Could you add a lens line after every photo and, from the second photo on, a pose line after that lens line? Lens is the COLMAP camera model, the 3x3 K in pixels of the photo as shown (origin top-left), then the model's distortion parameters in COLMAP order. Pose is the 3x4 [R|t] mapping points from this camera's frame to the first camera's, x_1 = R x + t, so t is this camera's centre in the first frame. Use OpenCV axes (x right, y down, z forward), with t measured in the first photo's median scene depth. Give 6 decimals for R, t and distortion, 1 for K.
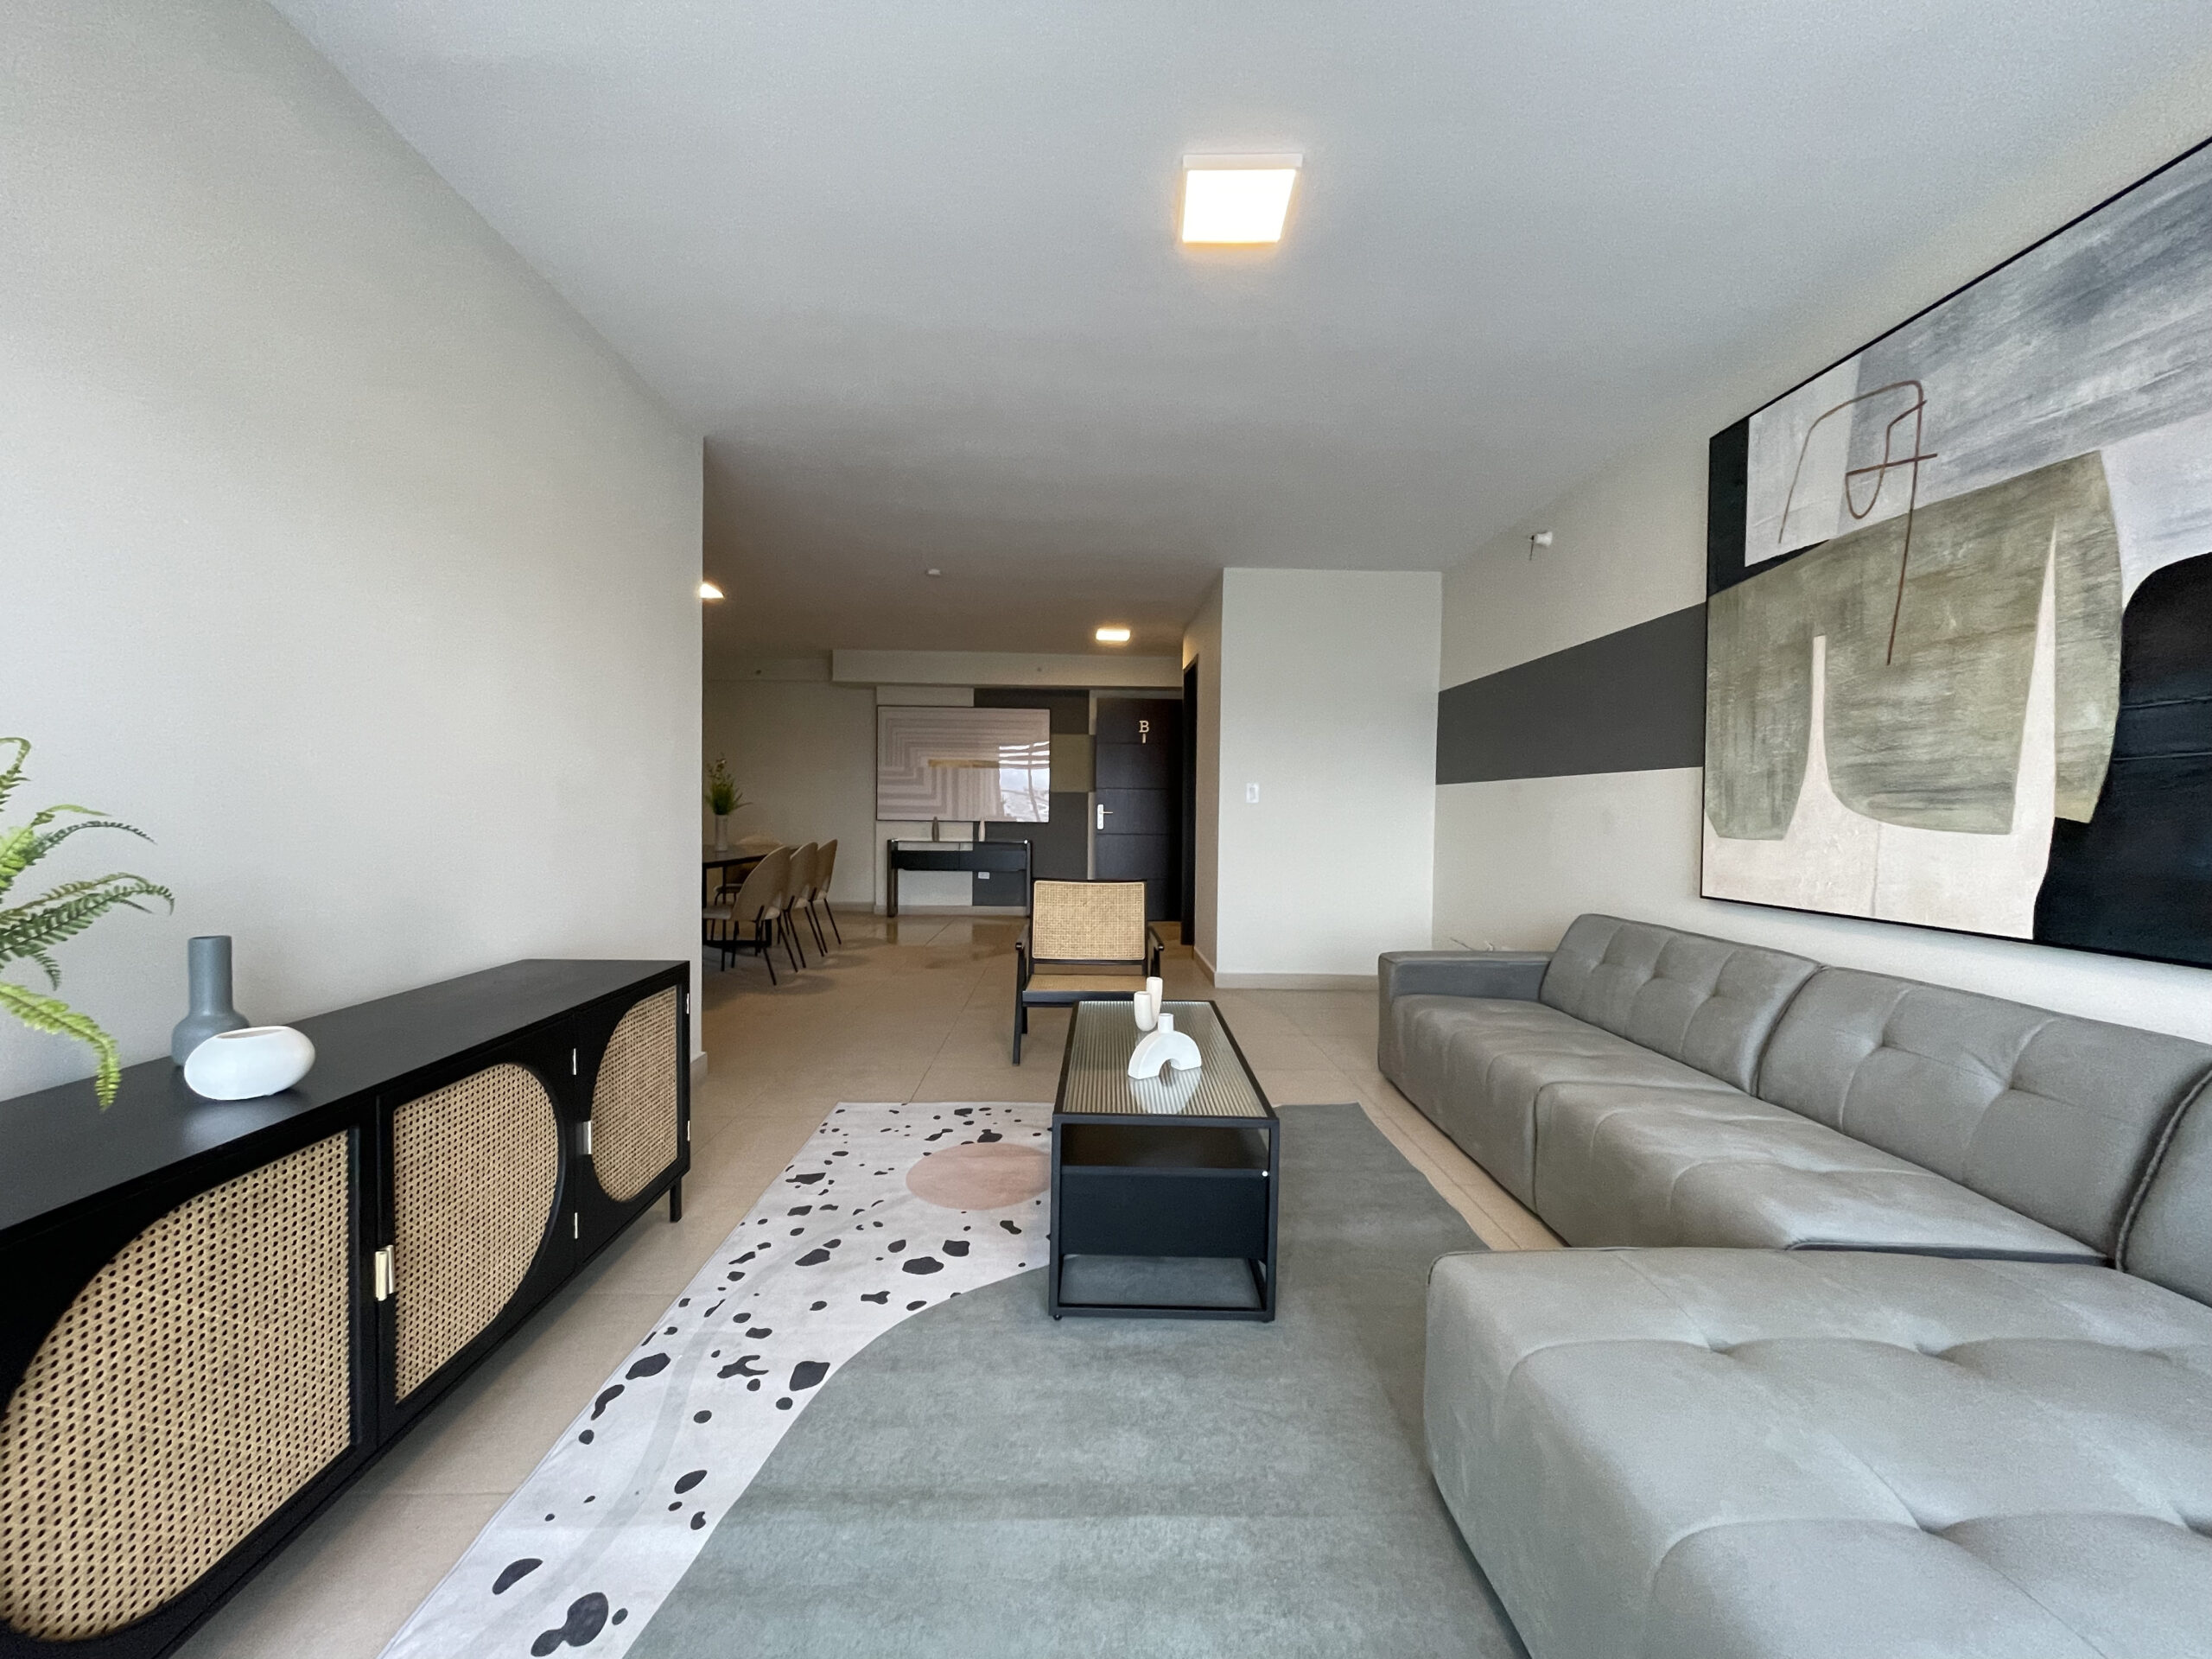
lens RADIAL K [[887.1, 0, 1097.8], [0, 887.1, 829.5], [0, 0, 1]] dist [-0.022389, 0.017274]
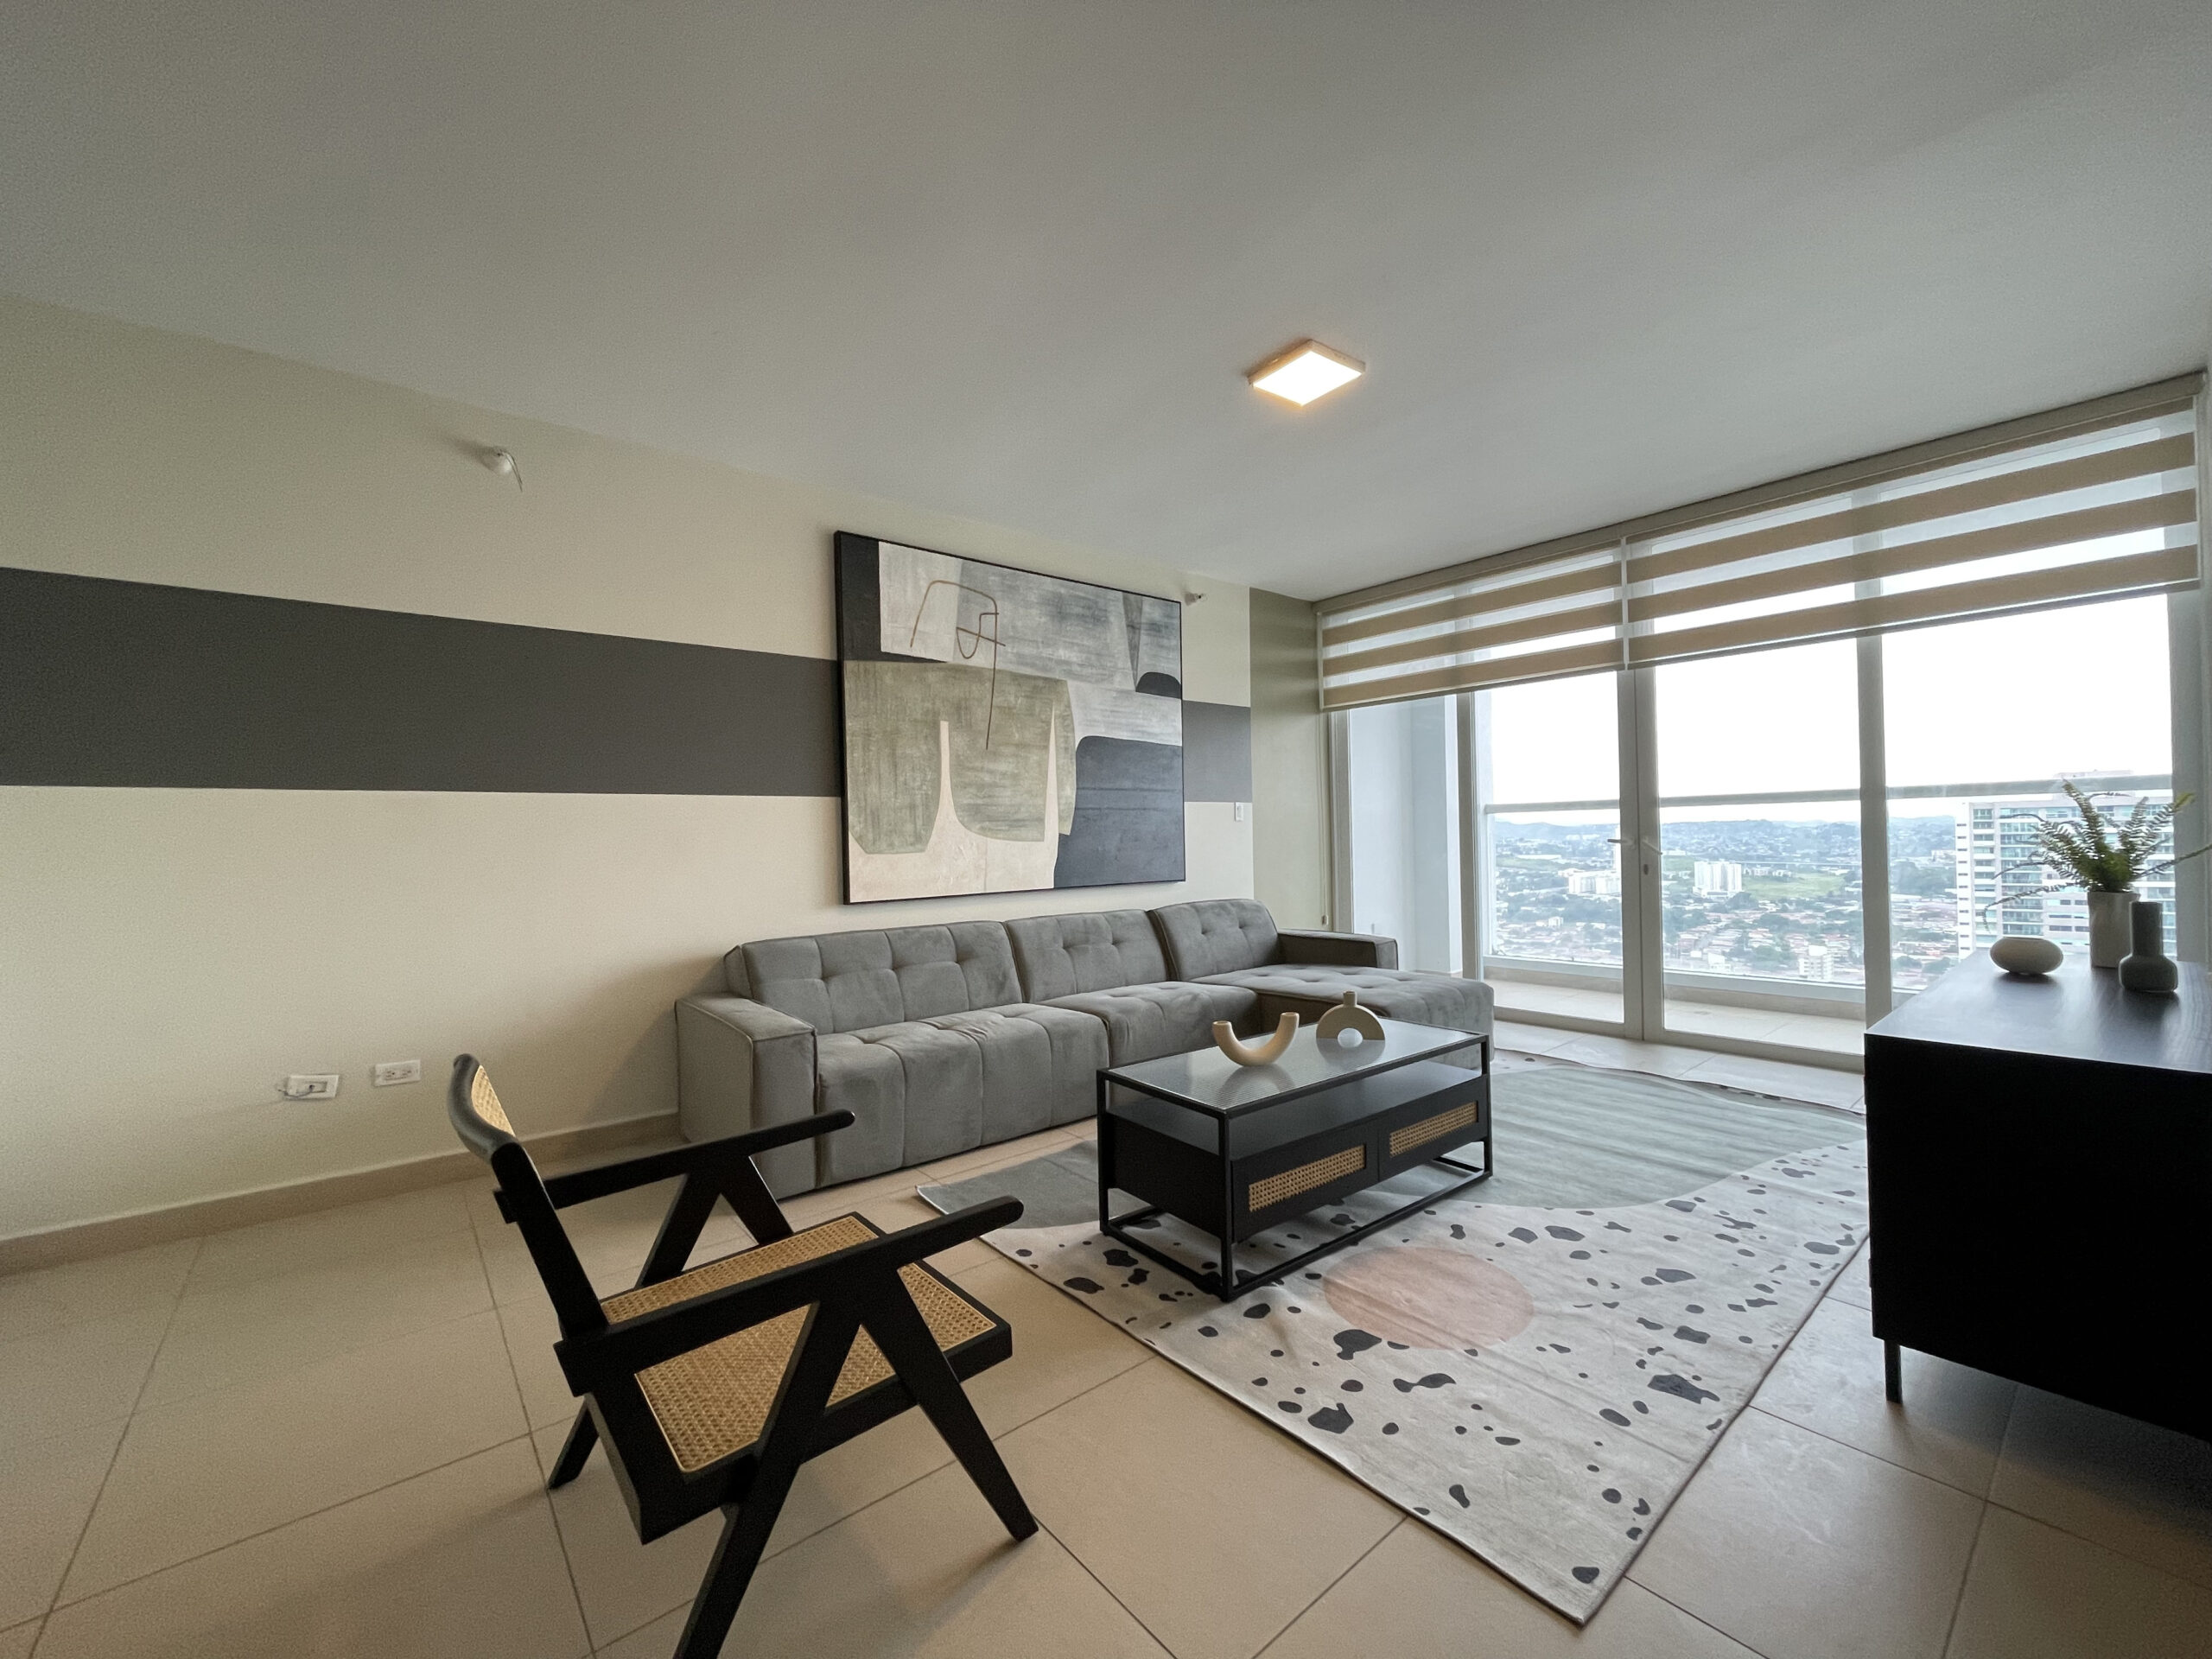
lens RADIAL K [[887.5, 0, 1104.4], [0, 887.5, 829.5], [0, 0, 1]] dist [-0.000091, 0.000079]
pose [[-0.623263, 0.009319, 0.781957, -0.666063], [0.032072, 0.999392, 0.013653, -0.043108], [-0.781355, 0.033589, -0.623183, 1.983404]]
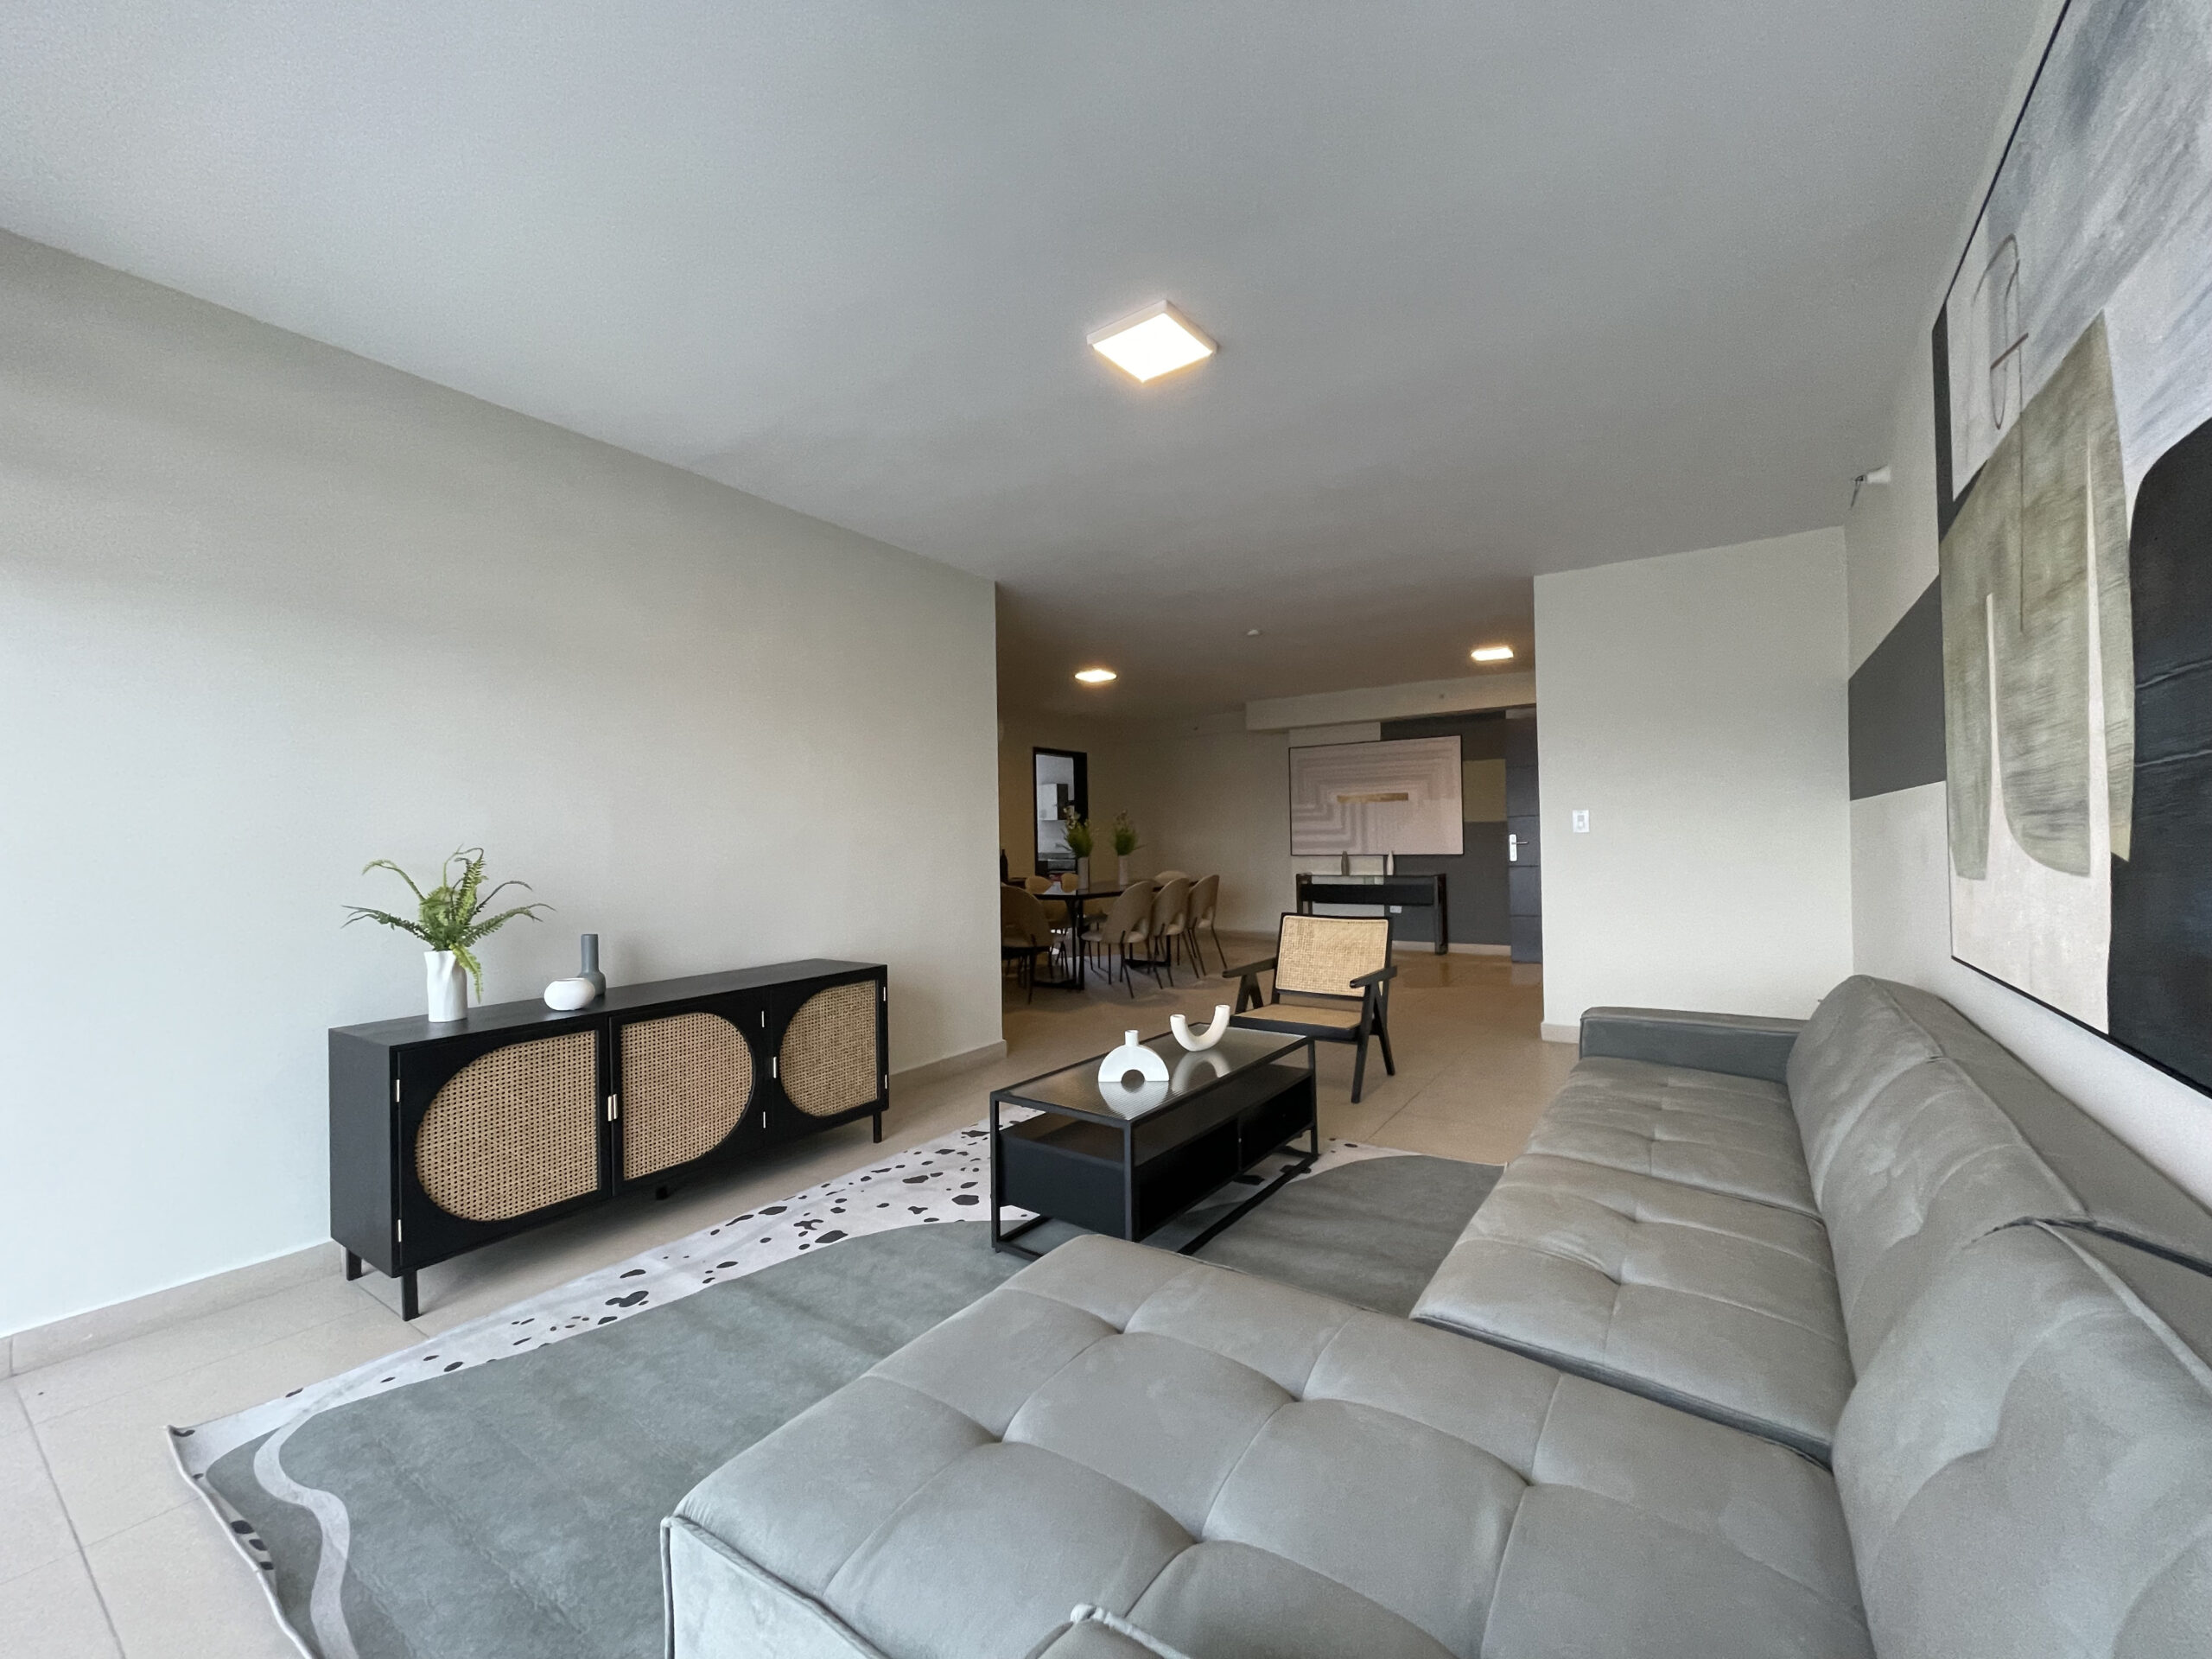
lens RADIAL K [[887.5, 0, 1104.4], [0, 887.5, 829.5], [0, 0, 1]] dist [-0.000091, 0.000079]
pose [[0.813723, -0.034914, -0.580203, 0.725162], [0.015006, 0.999124, -0.039076, -0.013342], [0.581059, 0.023091, 0.813534, 0.006964]]
